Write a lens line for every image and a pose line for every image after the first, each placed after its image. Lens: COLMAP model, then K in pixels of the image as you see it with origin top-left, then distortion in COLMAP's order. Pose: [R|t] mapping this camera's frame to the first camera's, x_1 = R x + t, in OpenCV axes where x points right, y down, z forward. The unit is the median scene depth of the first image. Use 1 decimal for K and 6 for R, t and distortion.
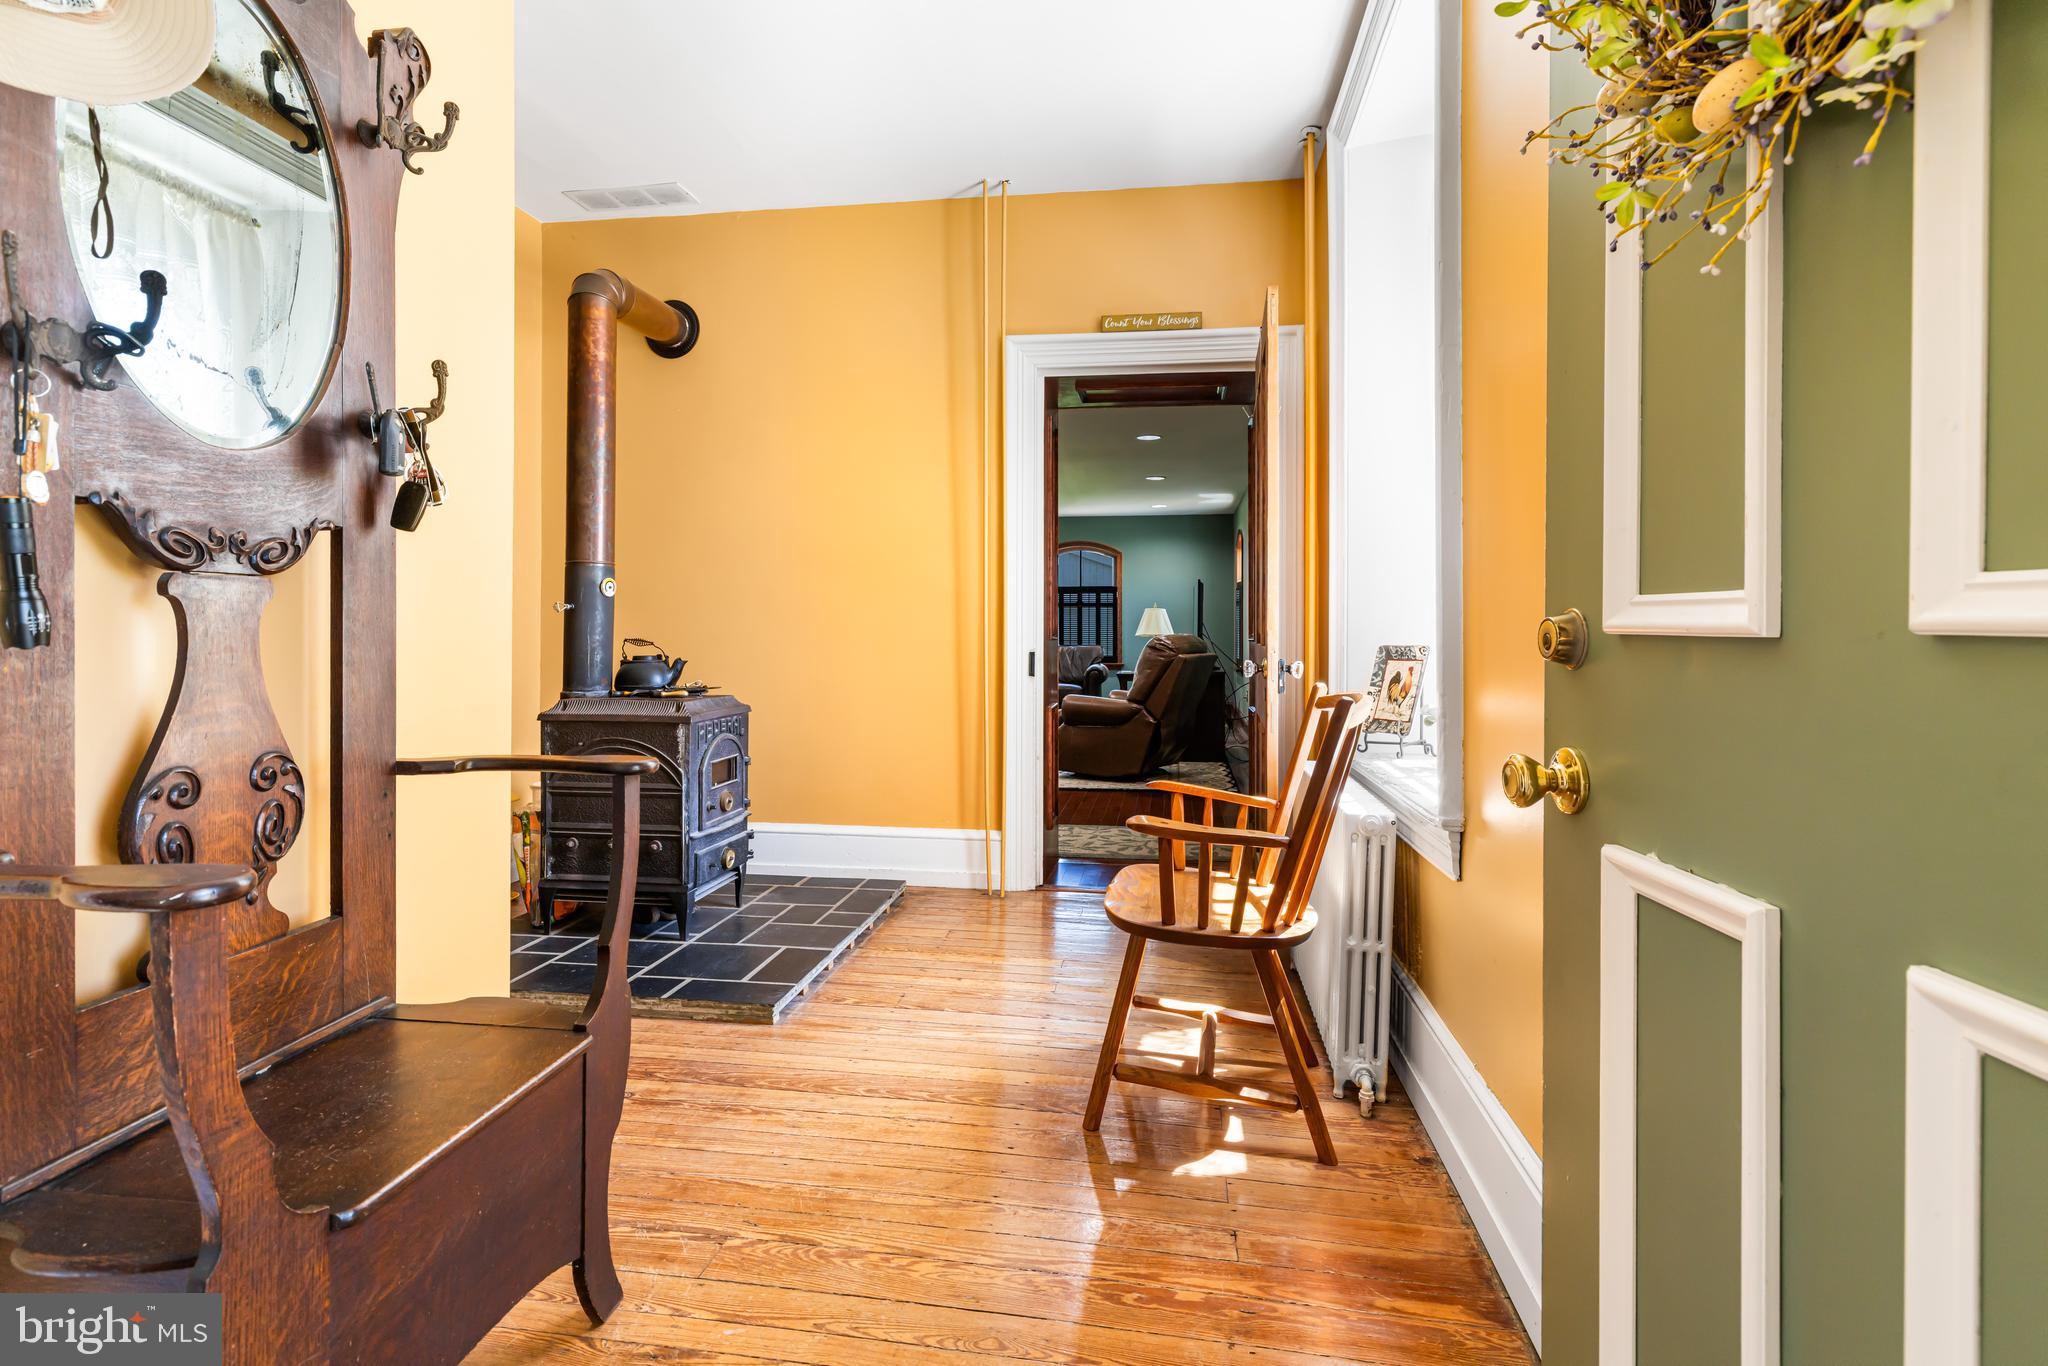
lens RADIAL K [[1013.0, 0, 1009.8], [0, 1013.0, 624.4], [0, 0, 1]] dist [-0.000196, -0.002252]
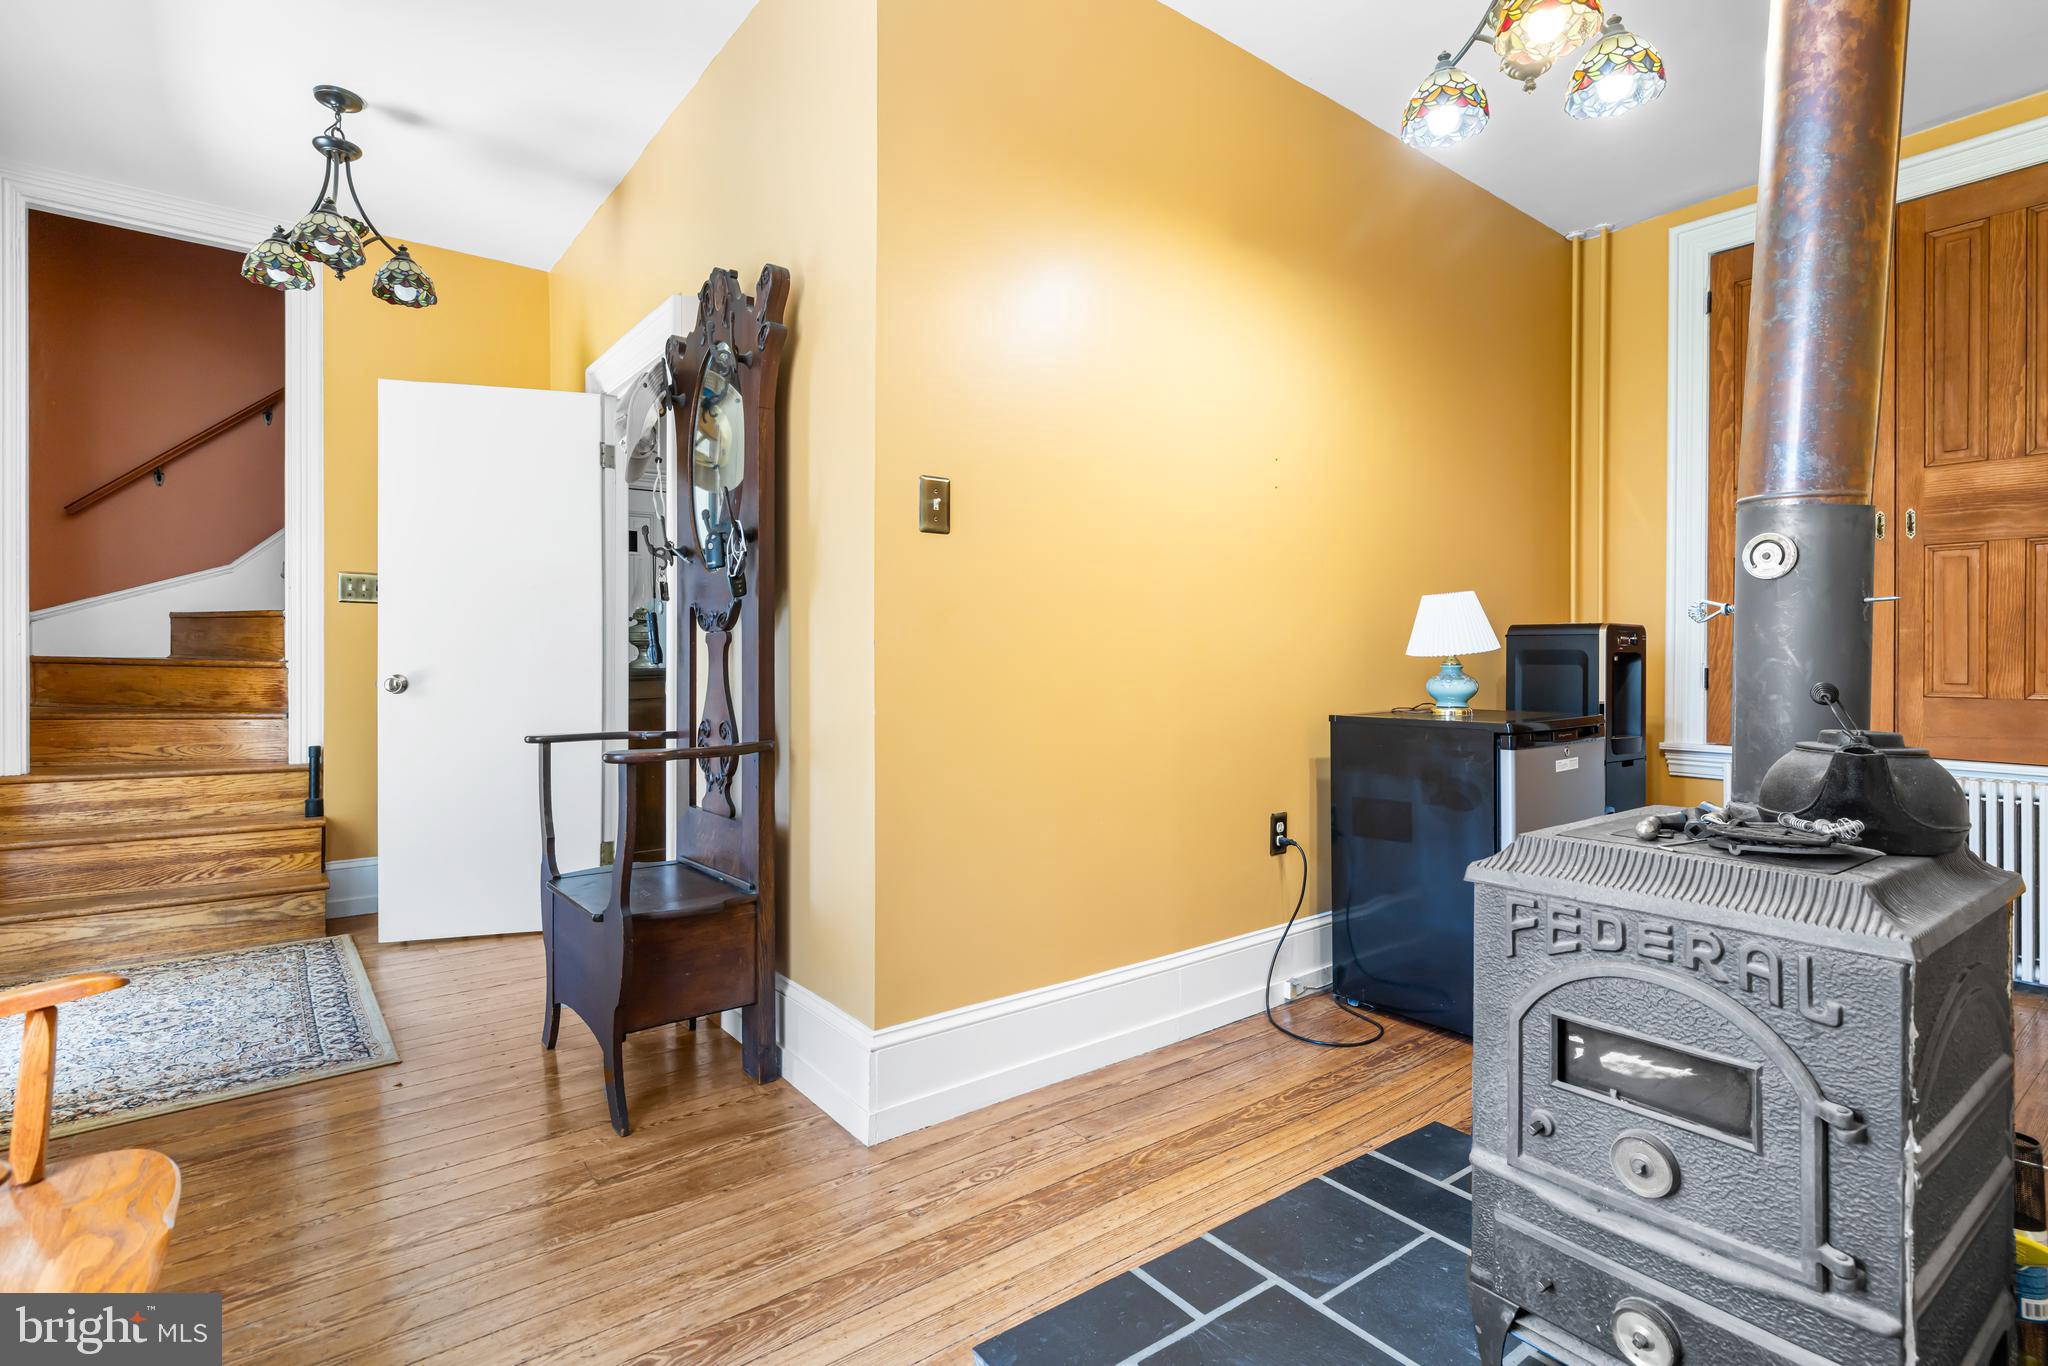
lens RADIAL K [[1013.0, 0, 999.1], [0, 1013.0, 639.7], [0, 0, 1]] dist [-0.000196, -0.002252]
pose [[-0.700812, -0.015482, -0.713178, 0.115598], [0.002961, 0.999693, -0.024611, 0.006299], [0.713340, -0.019360, -0.700551, 1.062634]]
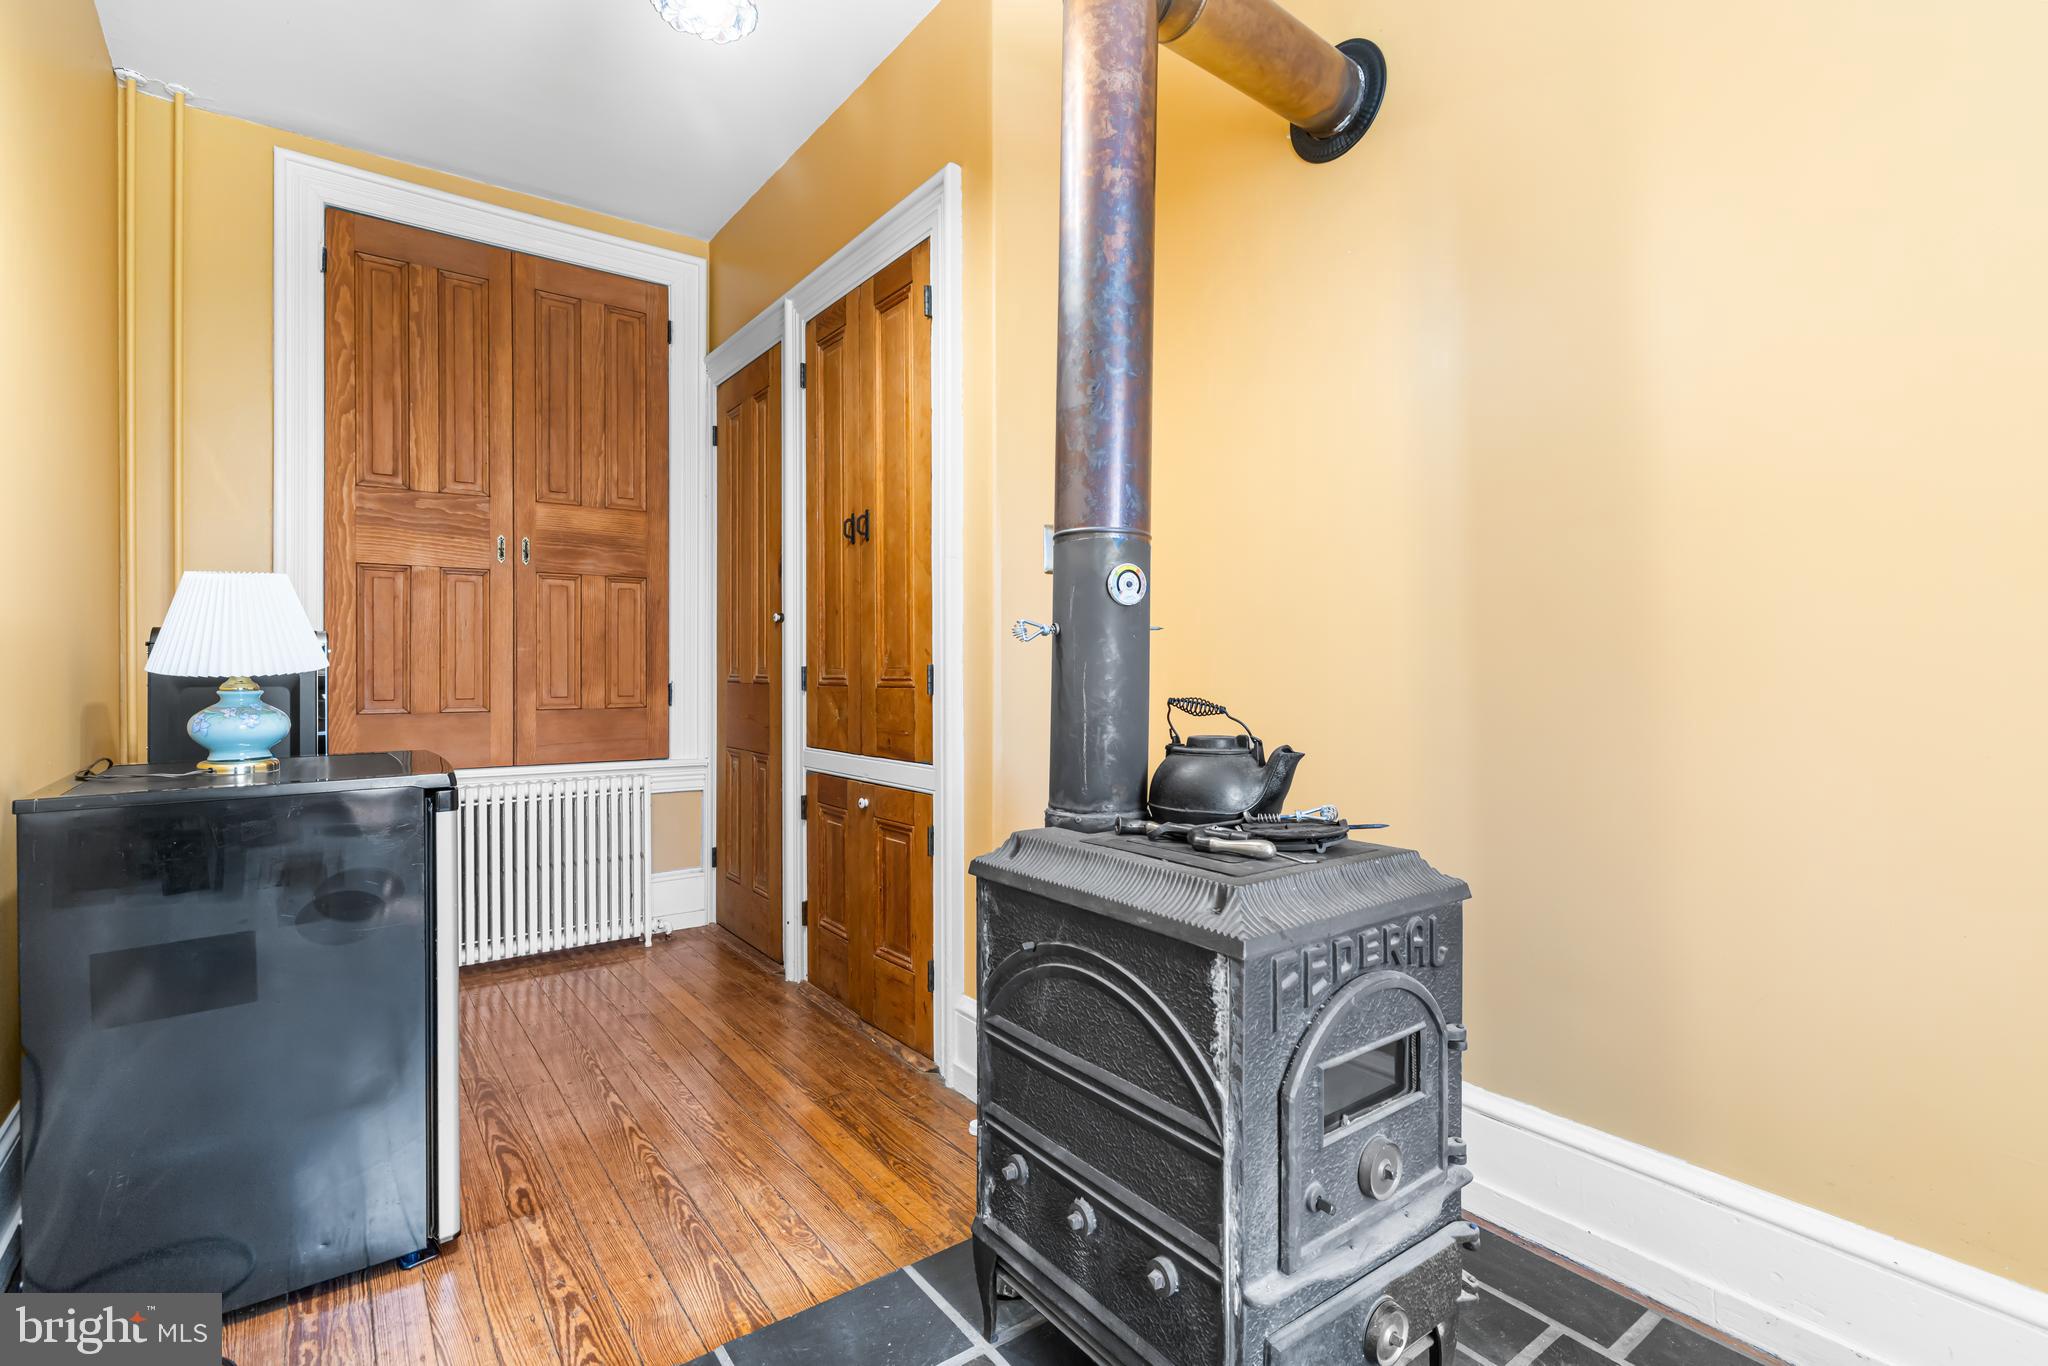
lens RADIAL K [[937.1, 0, 1024.2], [0, 937.1, 668.8], [0, 0, 1]] dist [0.000930, 0.000310]
pose [[0.716408, -0.005851, -0.697657, -0.137499], [0.009024, 0.999959, 0.000880, 0.000185], [0.697624, -0.006926, 0.716431, 0.665944]]
